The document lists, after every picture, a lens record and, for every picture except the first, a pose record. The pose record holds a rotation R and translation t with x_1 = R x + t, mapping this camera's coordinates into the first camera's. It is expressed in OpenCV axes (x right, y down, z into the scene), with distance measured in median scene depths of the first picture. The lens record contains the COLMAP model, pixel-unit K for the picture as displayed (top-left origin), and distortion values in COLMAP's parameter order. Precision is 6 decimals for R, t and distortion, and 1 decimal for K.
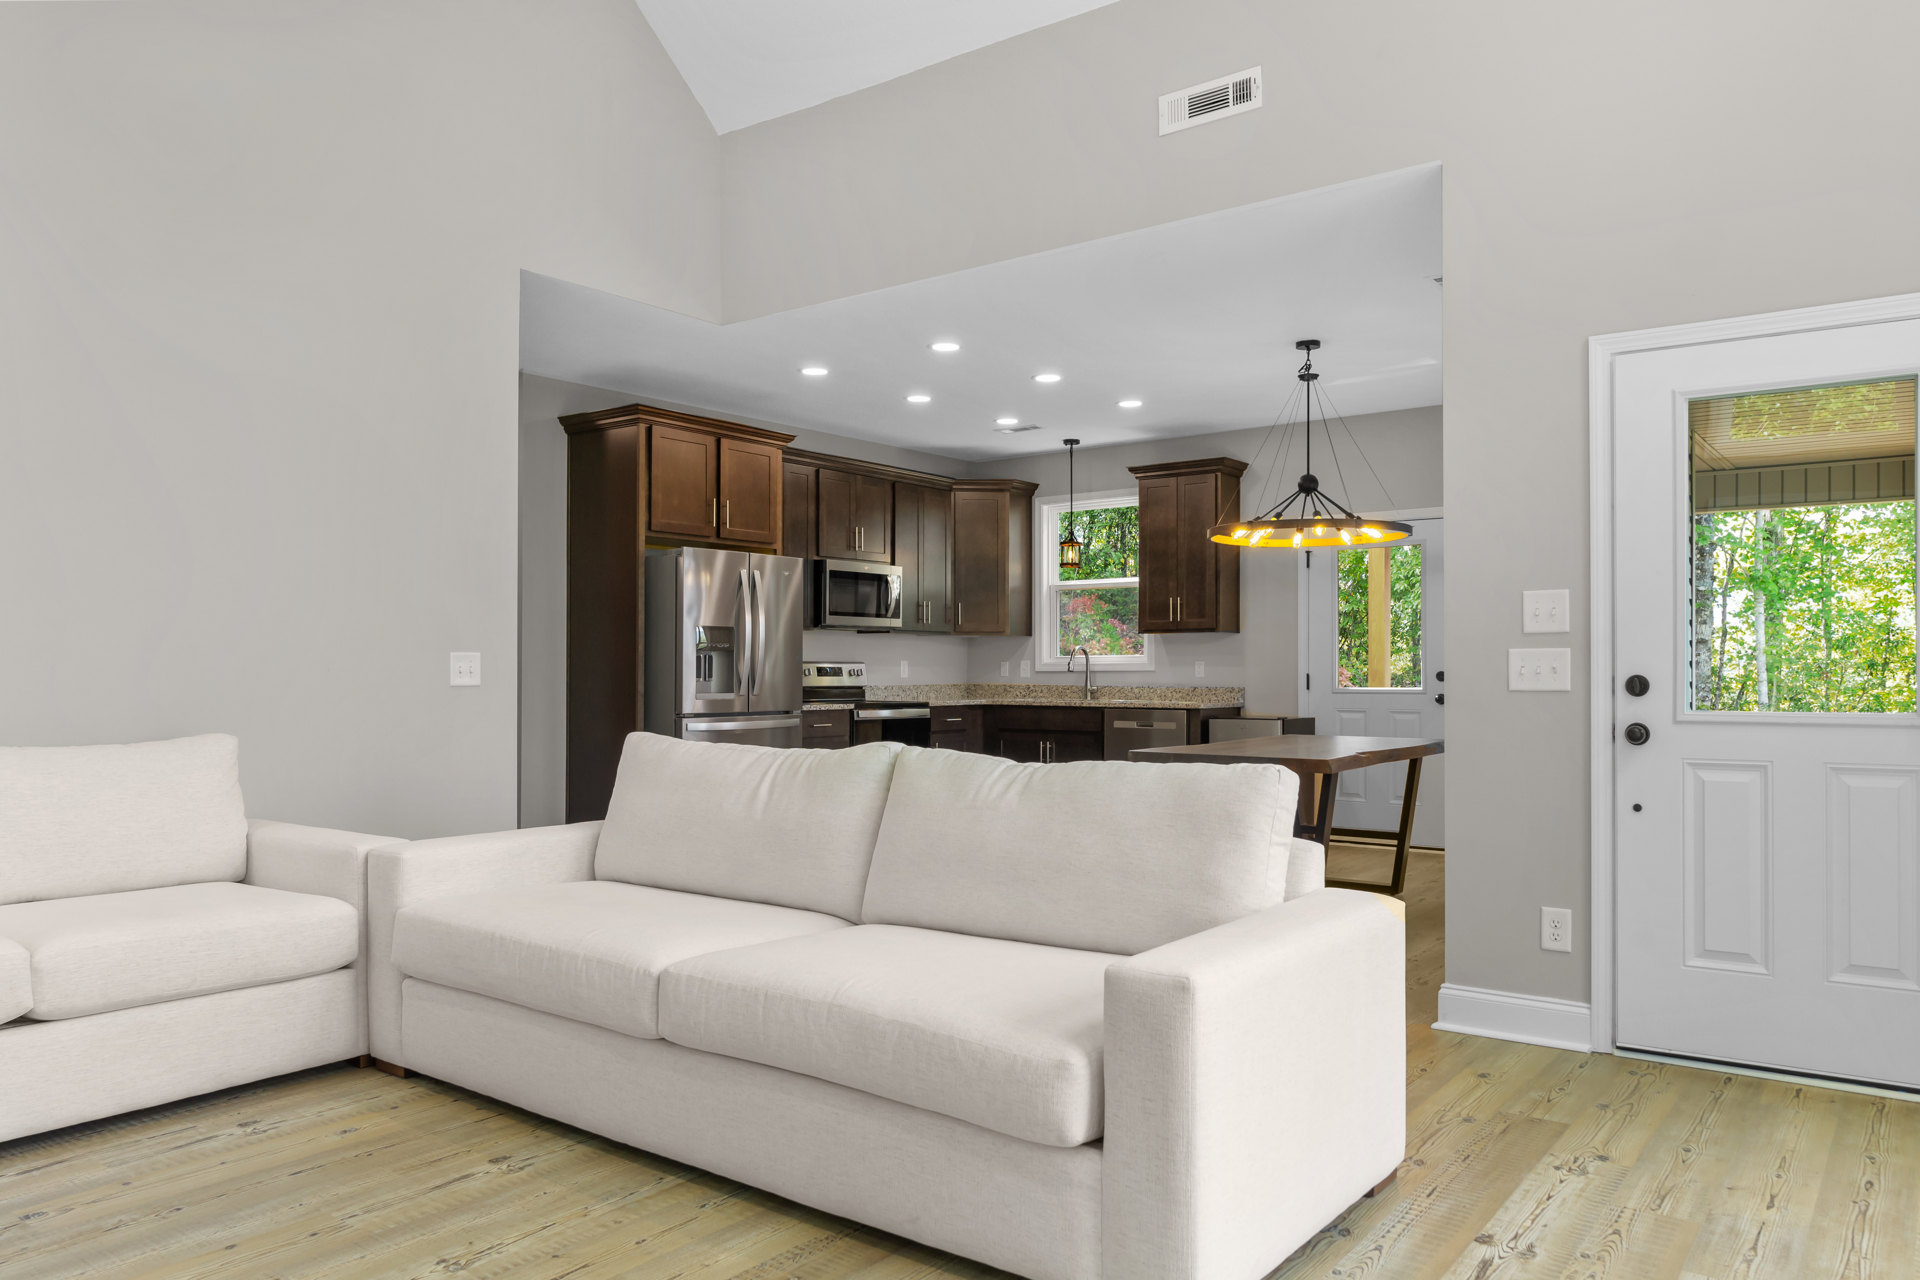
lens RADIAL K [[1317.1, 0, 960.0], [0, 1317.1, 640.0], [0, 0, 1]] dist [-0.007832, -0.003160]
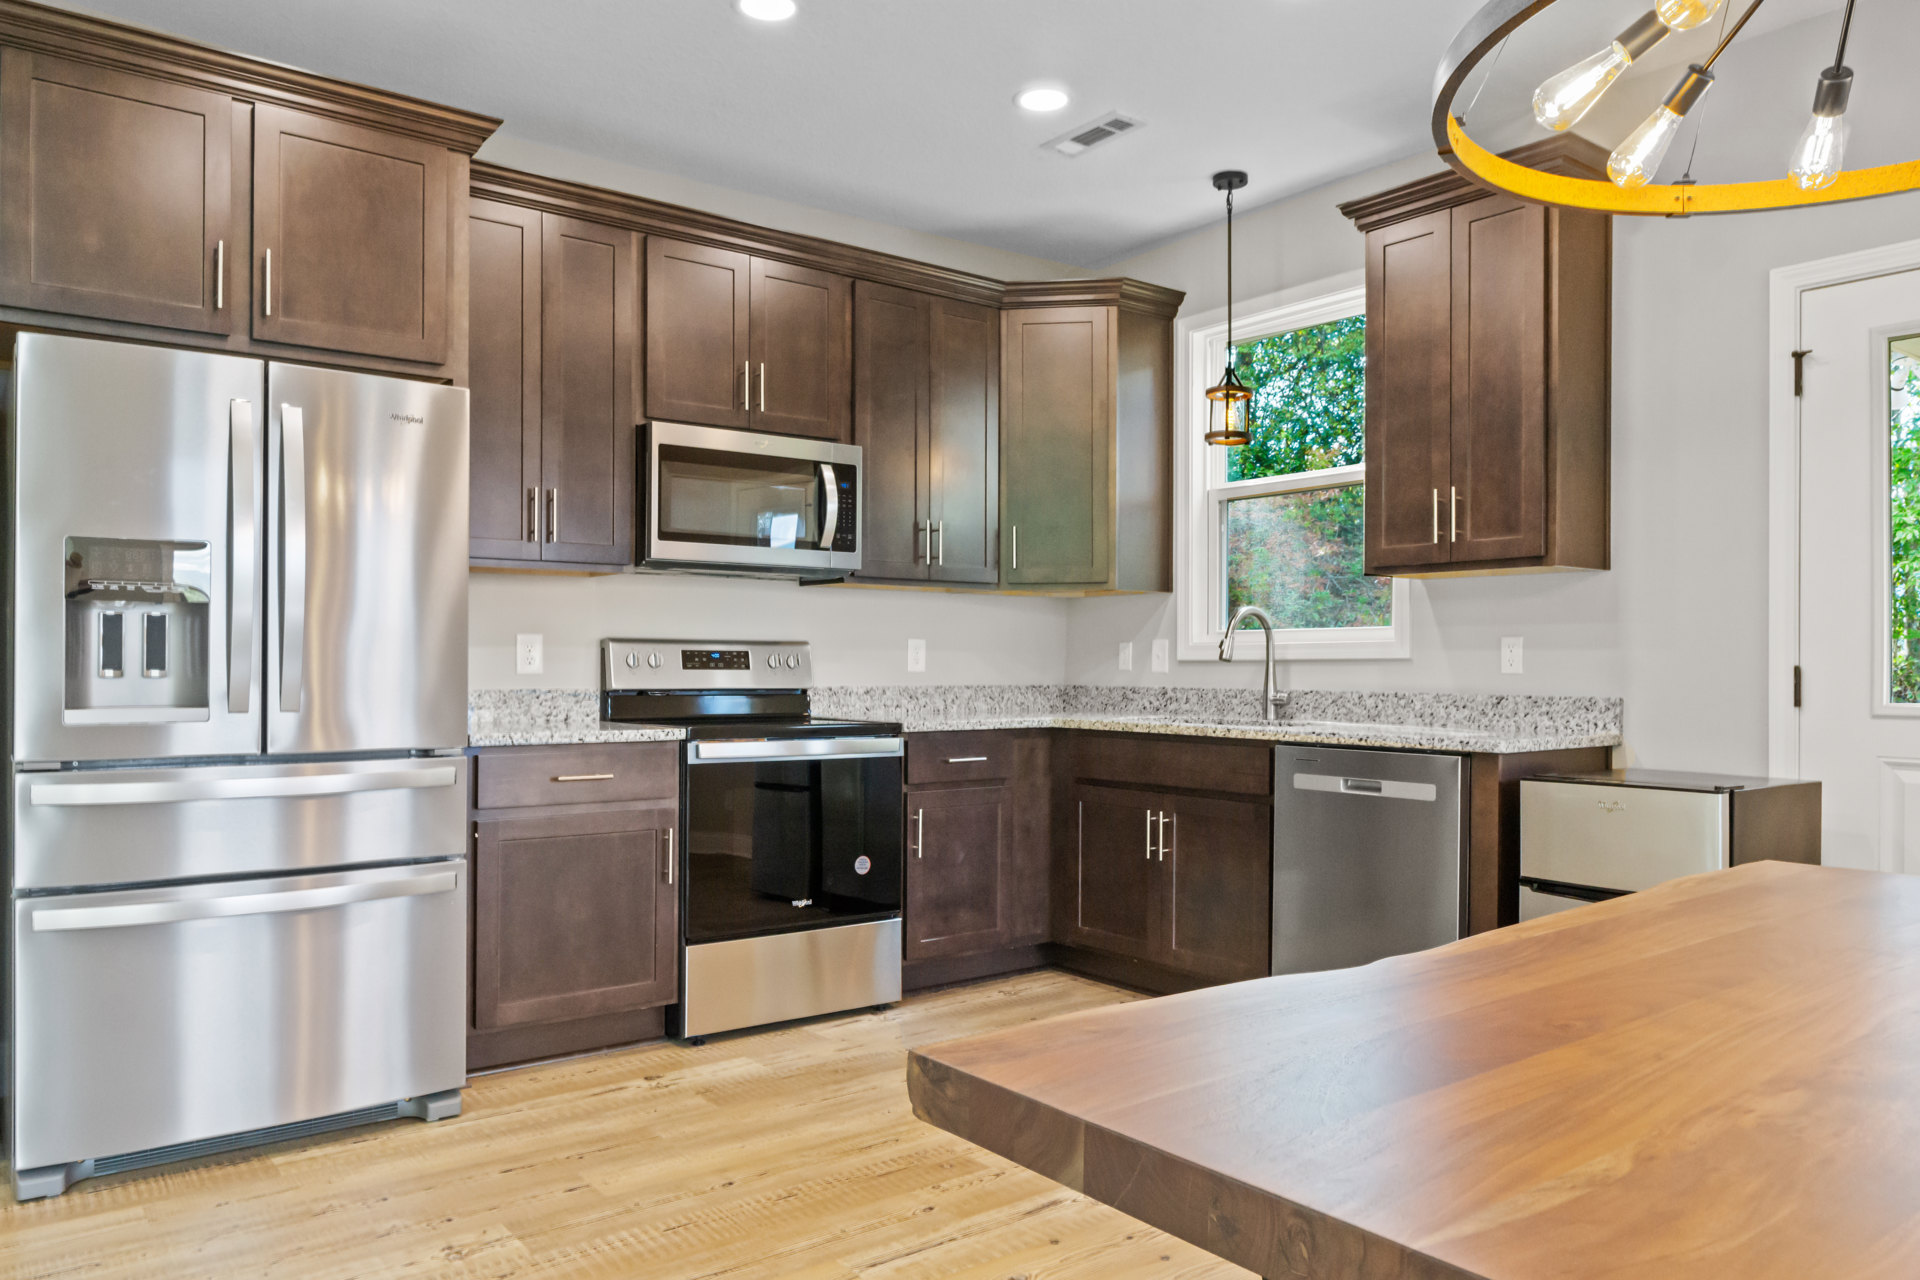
lens RADIAL K [[1344.1, 0, 960.0], [0, 1344.1, 640.0], [0, 0, 1]] dist [-0.002549, -0.002420]
pose [[0.965490, -0.002699, -0.260425, 0.121433], [0.003956, 0.999983, 0.004302, 0.014443], [0.260409, -0.005184, 0.965485, 0.522581]]
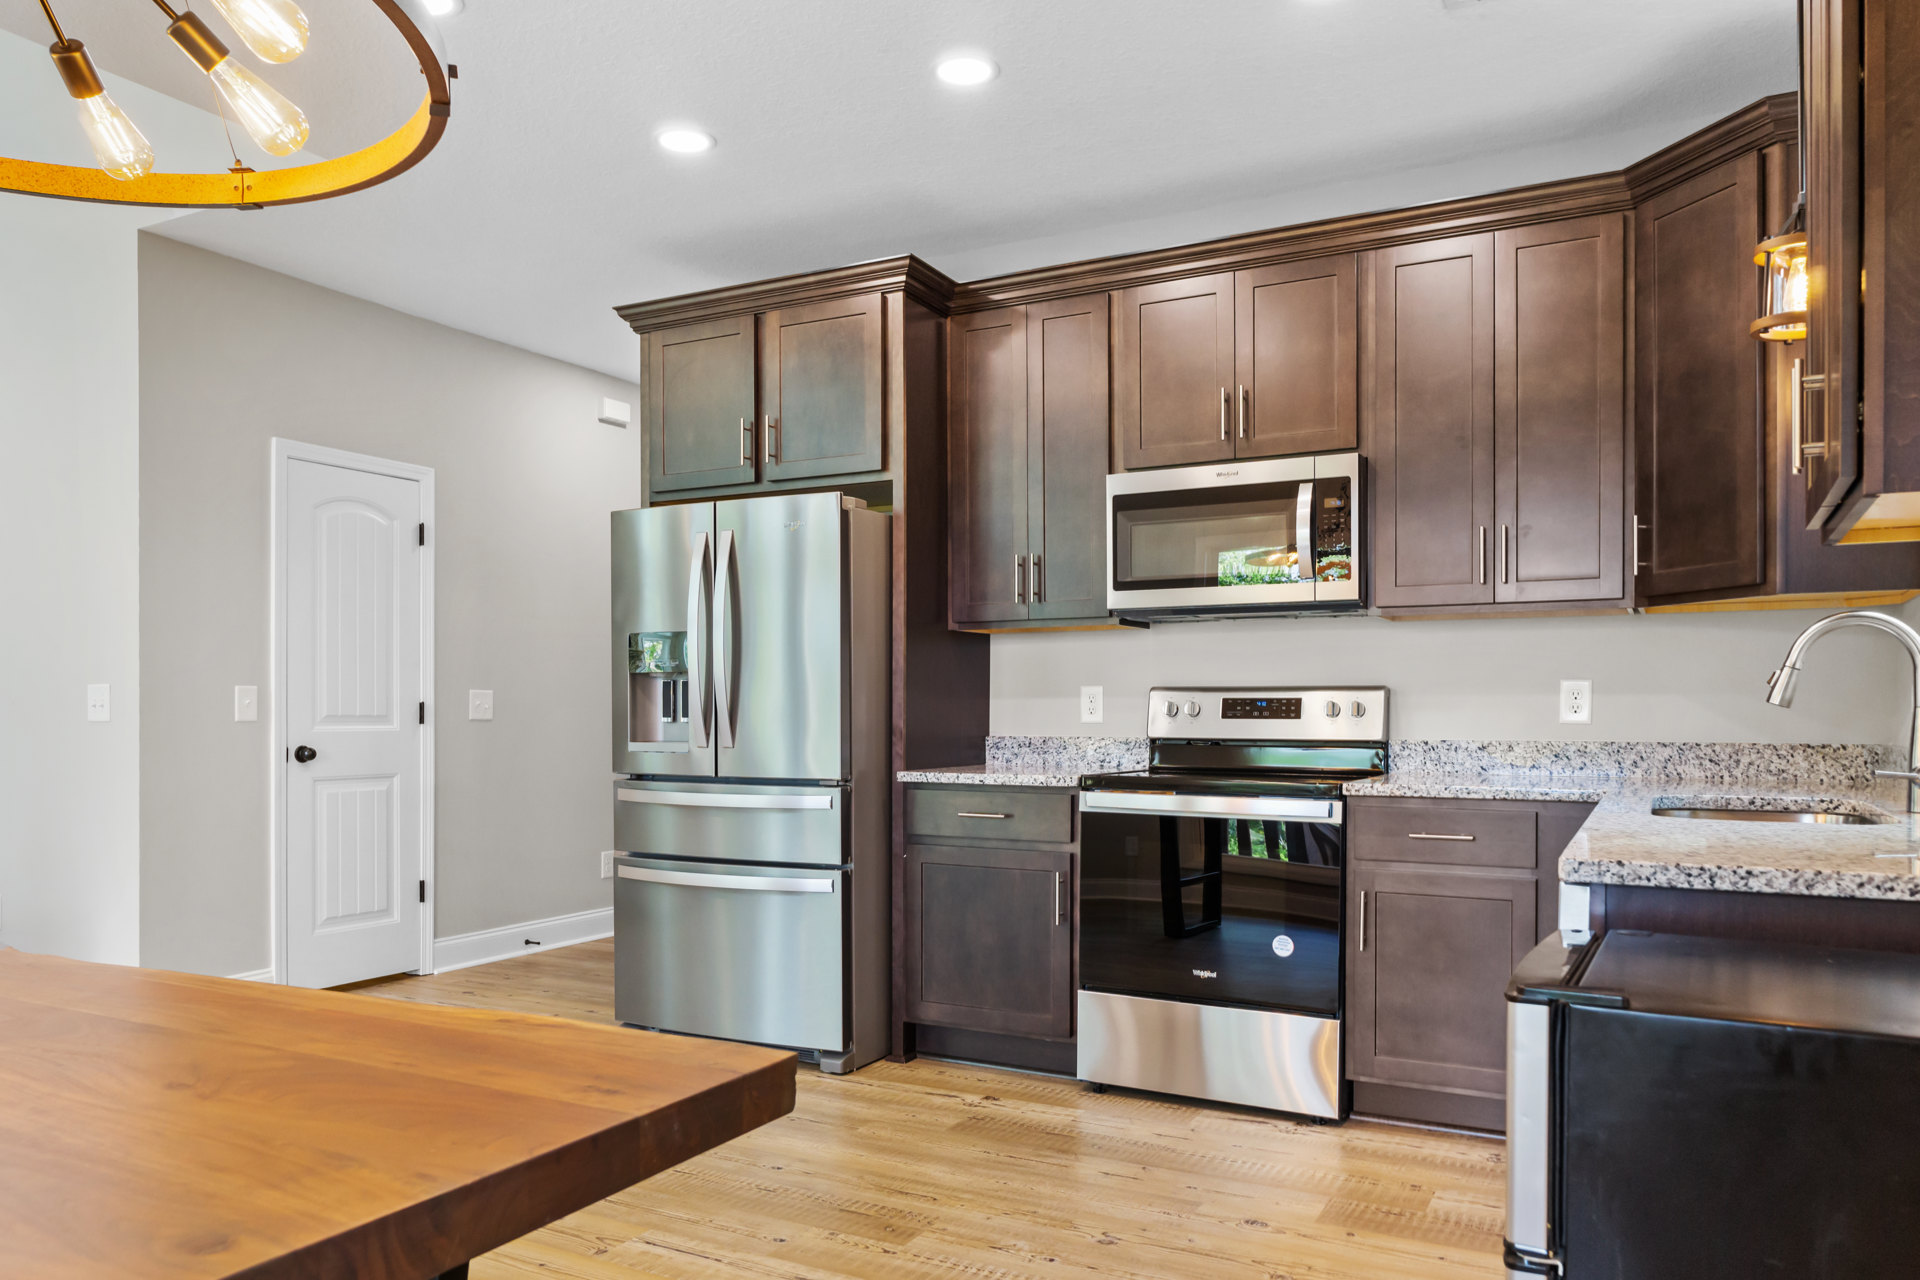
lens RADIAL K [[1362.8, 0, 954.4], [0, 1362.8, 698.8], [0, 0, 1]] dist [-0.000353, -0.000989]
pose [[0.146724, -0.008973, -0.989137, 0.356739], [0.023306, 0.999713, -0.005612, 0.020545], [0.988903, -0.022229, 0.146891, 0.809000]]
